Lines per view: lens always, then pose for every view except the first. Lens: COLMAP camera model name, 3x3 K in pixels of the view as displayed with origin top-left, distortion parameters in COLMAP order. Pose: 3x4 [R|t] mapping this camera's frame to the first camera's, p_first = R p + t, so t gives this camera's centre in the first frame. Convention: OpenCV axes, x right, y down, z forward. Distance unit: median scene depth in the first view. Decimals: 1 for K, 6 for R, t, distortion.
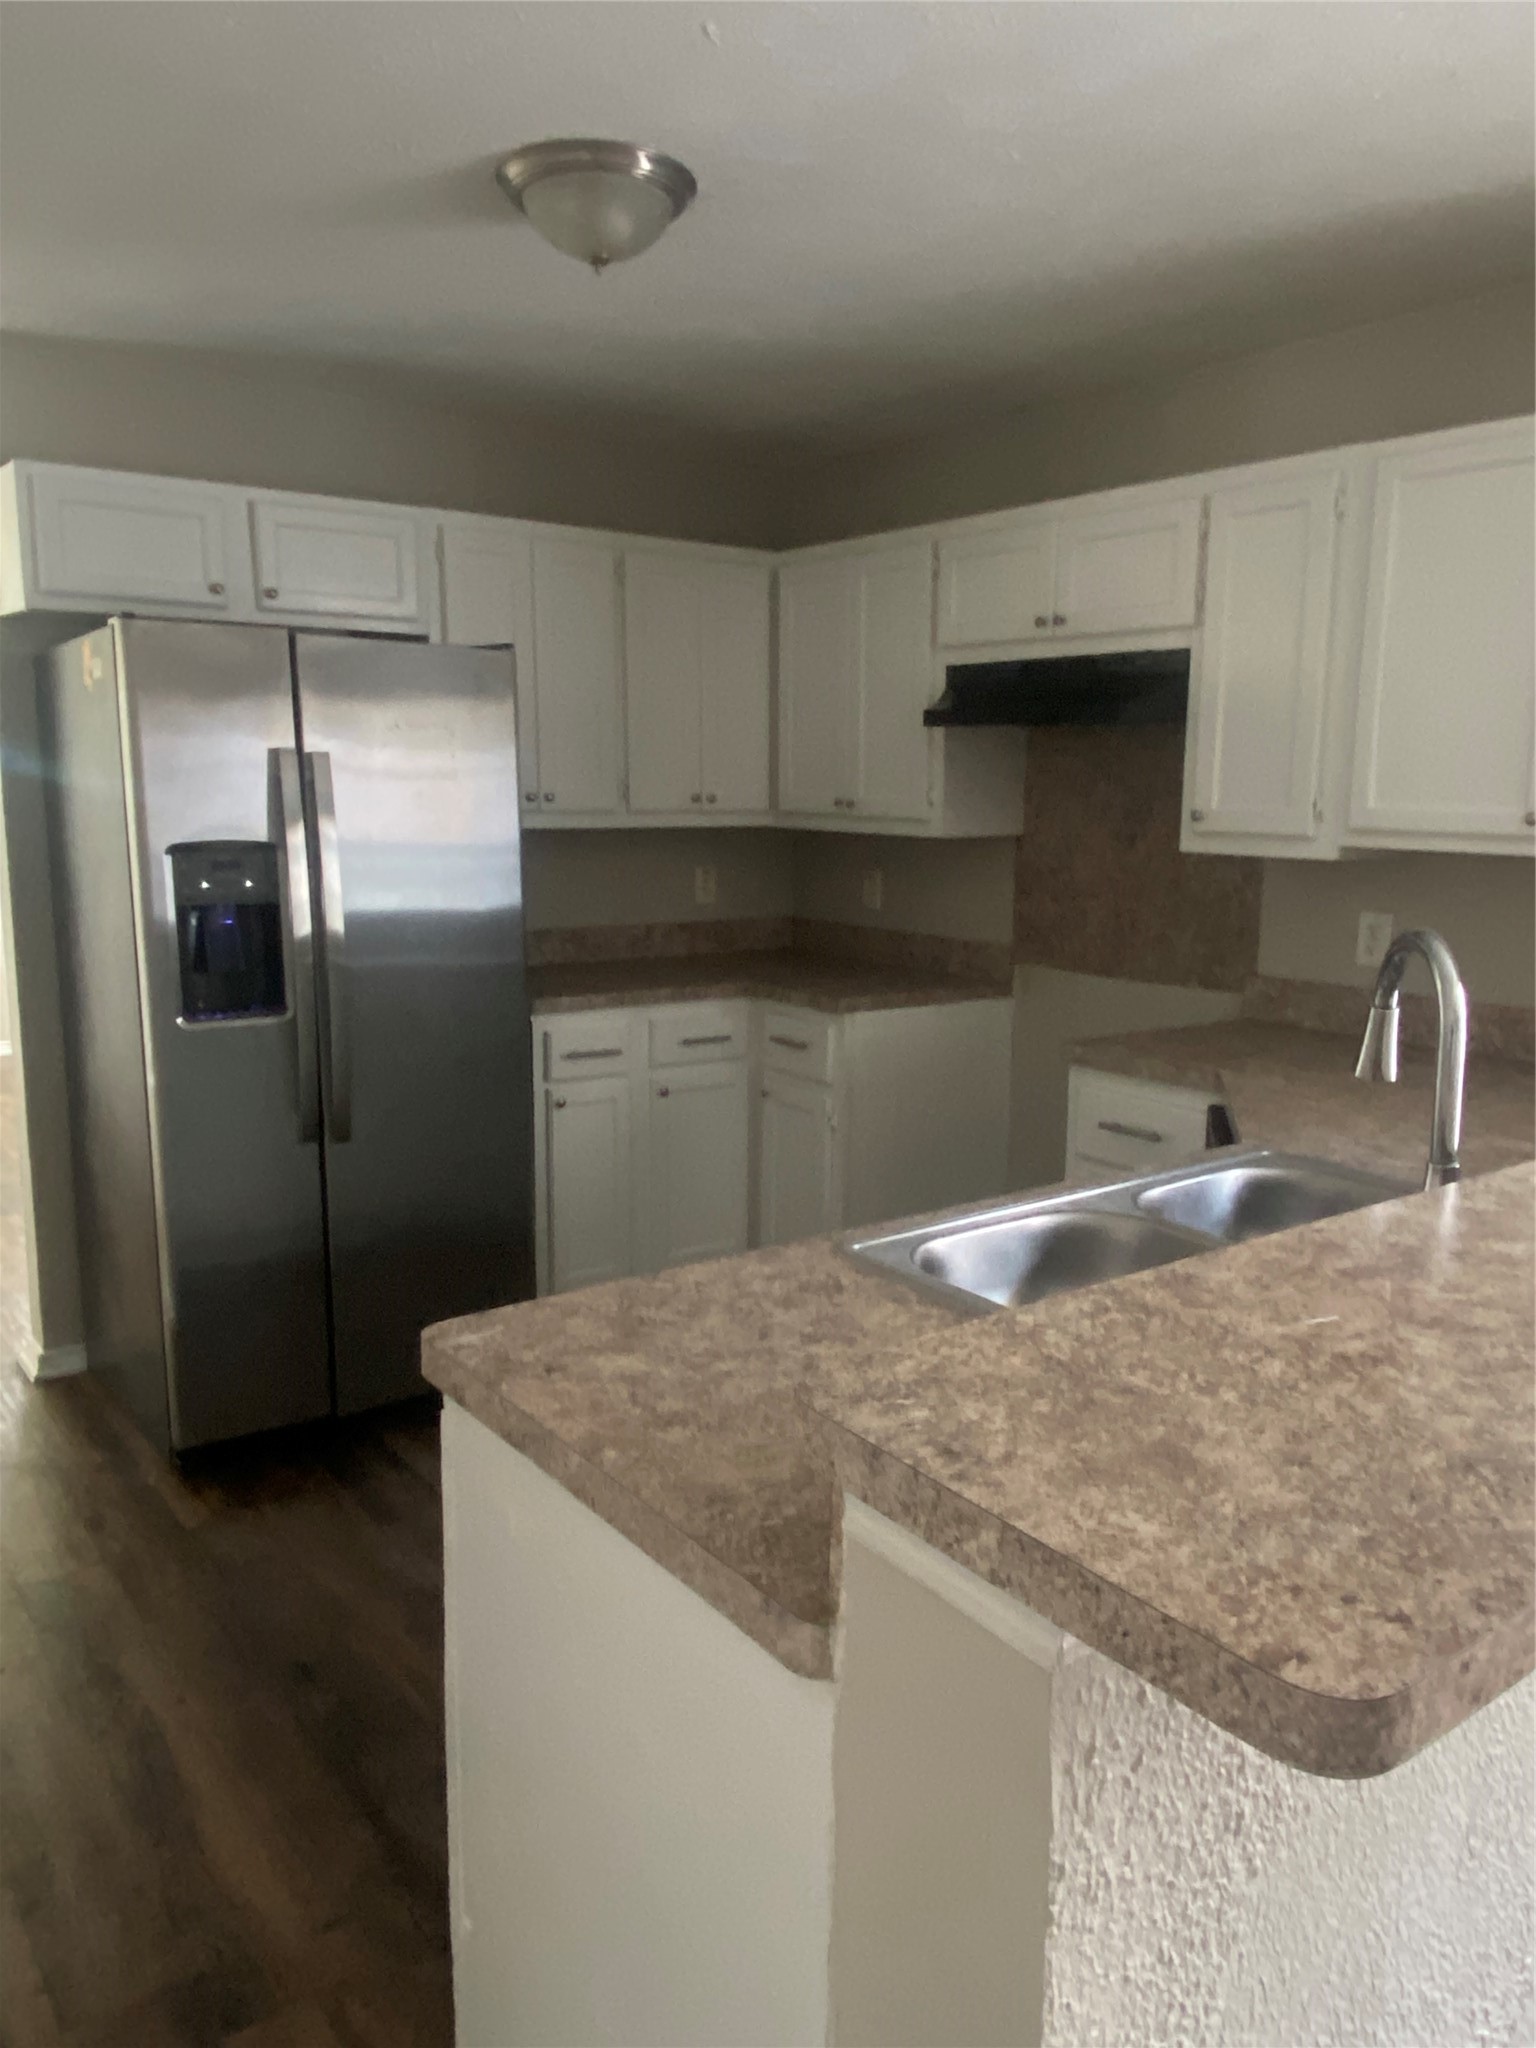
lens RADIAL K [[1444.6, 0, 767.6], [0, 1444.6, 1031.5], [0, 0, 1]] dist [0.012234, -0.035073]
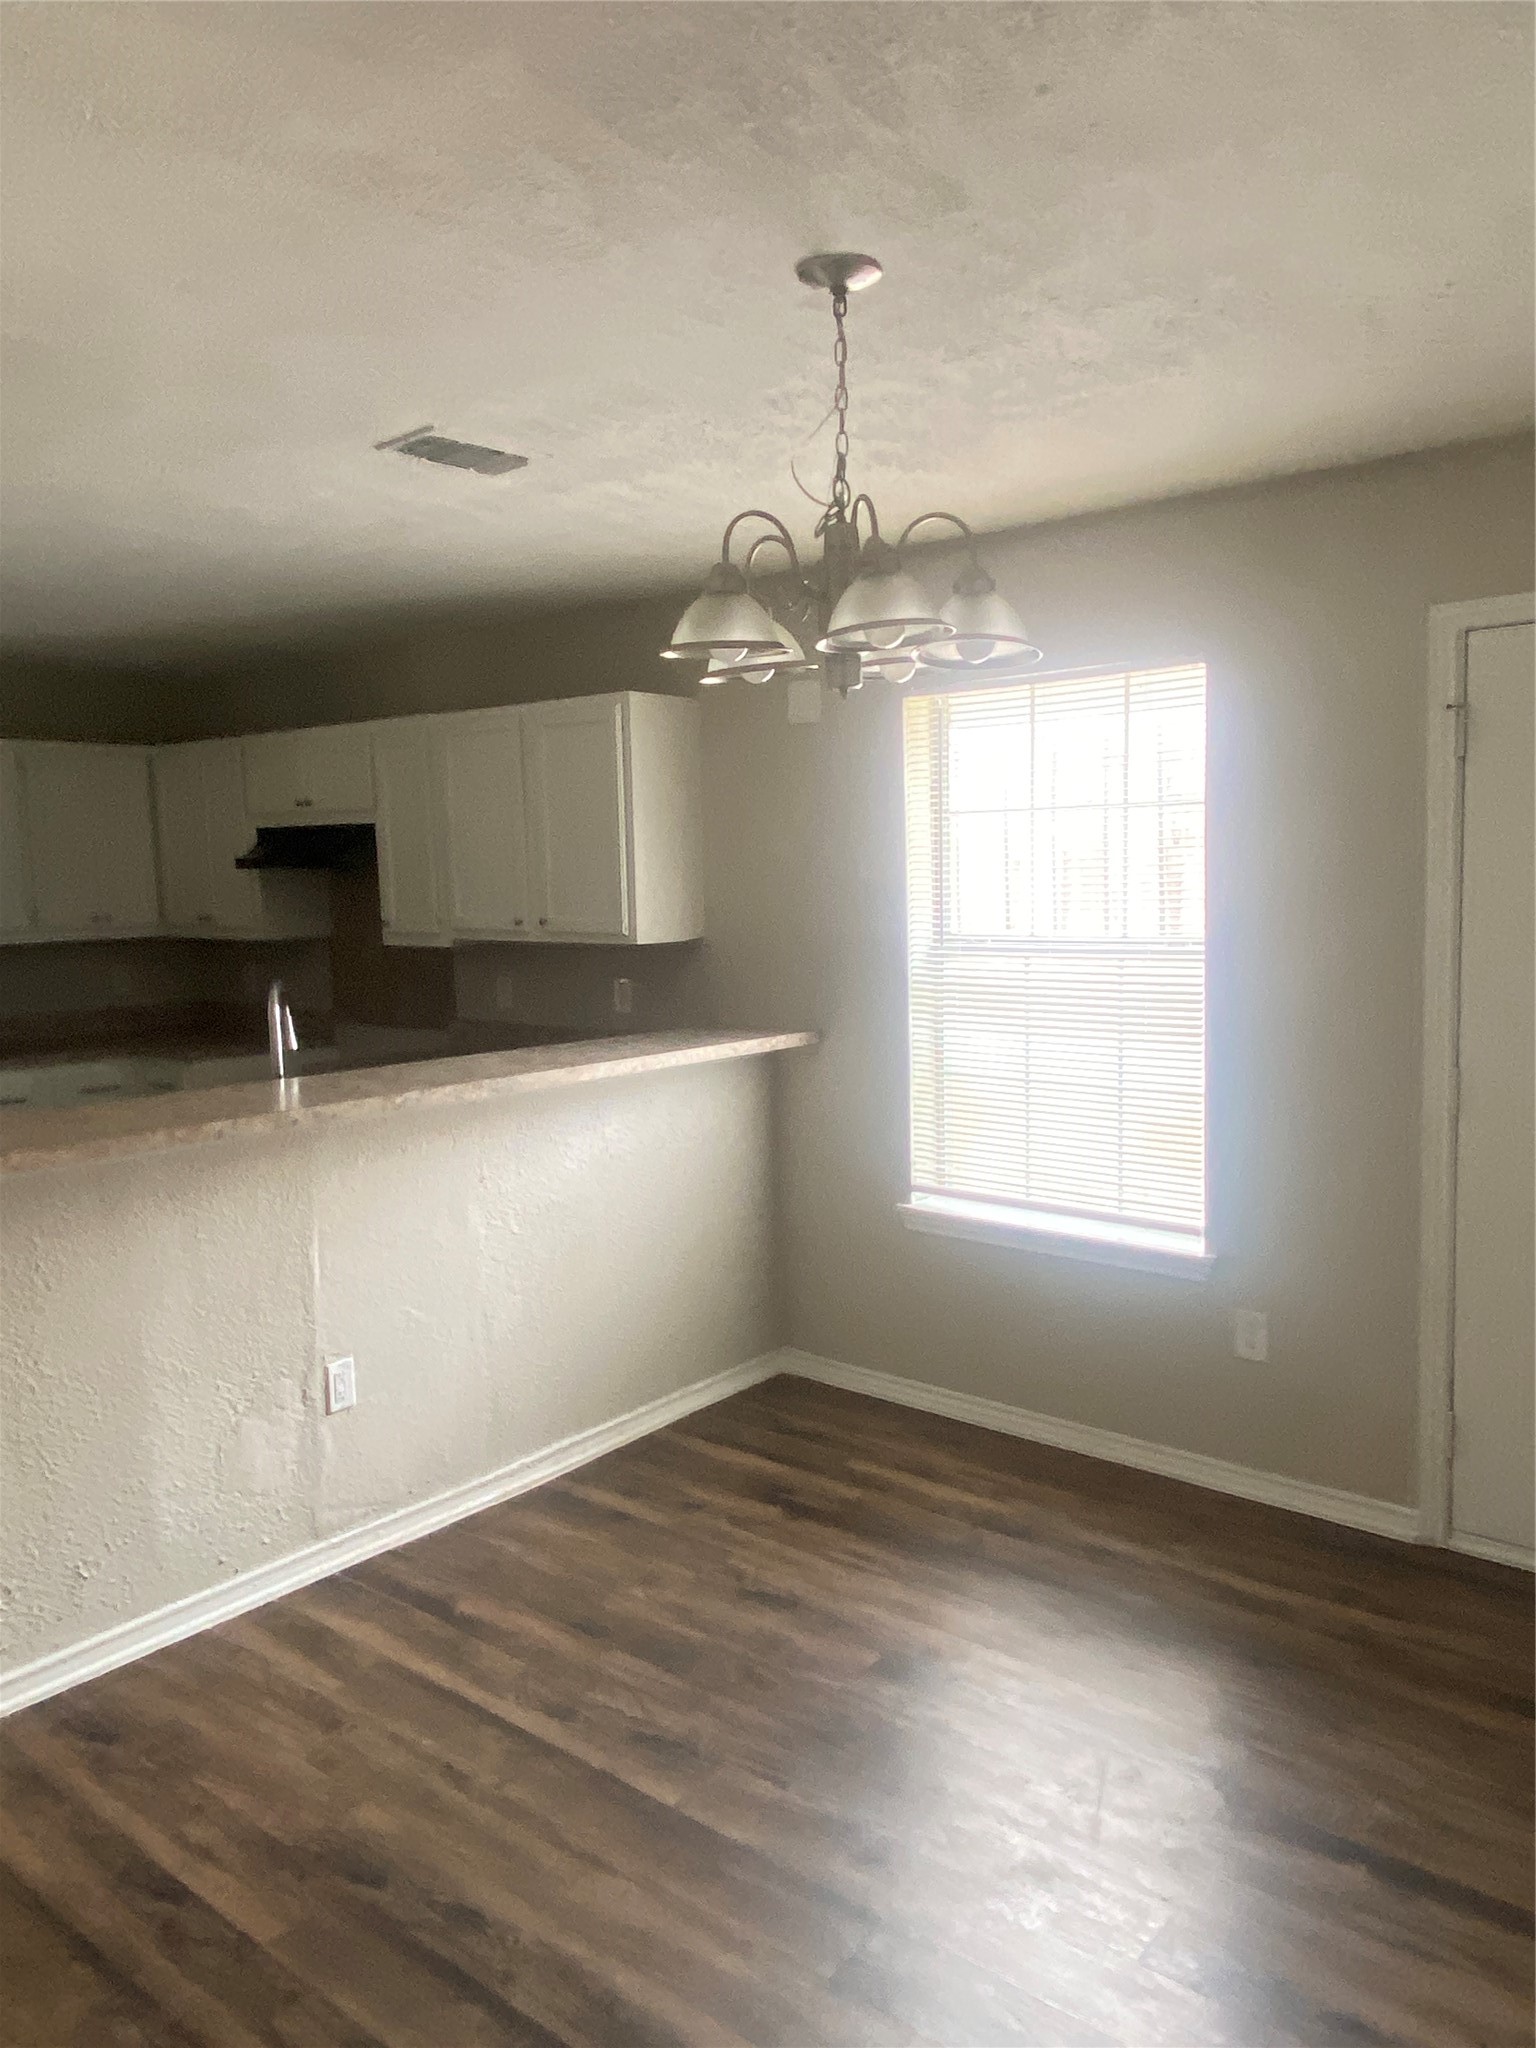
lens RADIAL K [[1444.6, 0, 772.2], [0, 1444.6, 1015.5], [0, 0, 1]] dist [0.012234, -0.035073]
pose [[0.964719, -0.053926, 0.257698, 0.260324], [0.072100, 0.995493, -0.061598, 0.078812], [-0.253215, 0.078005, 0.964260, -0.616288]]
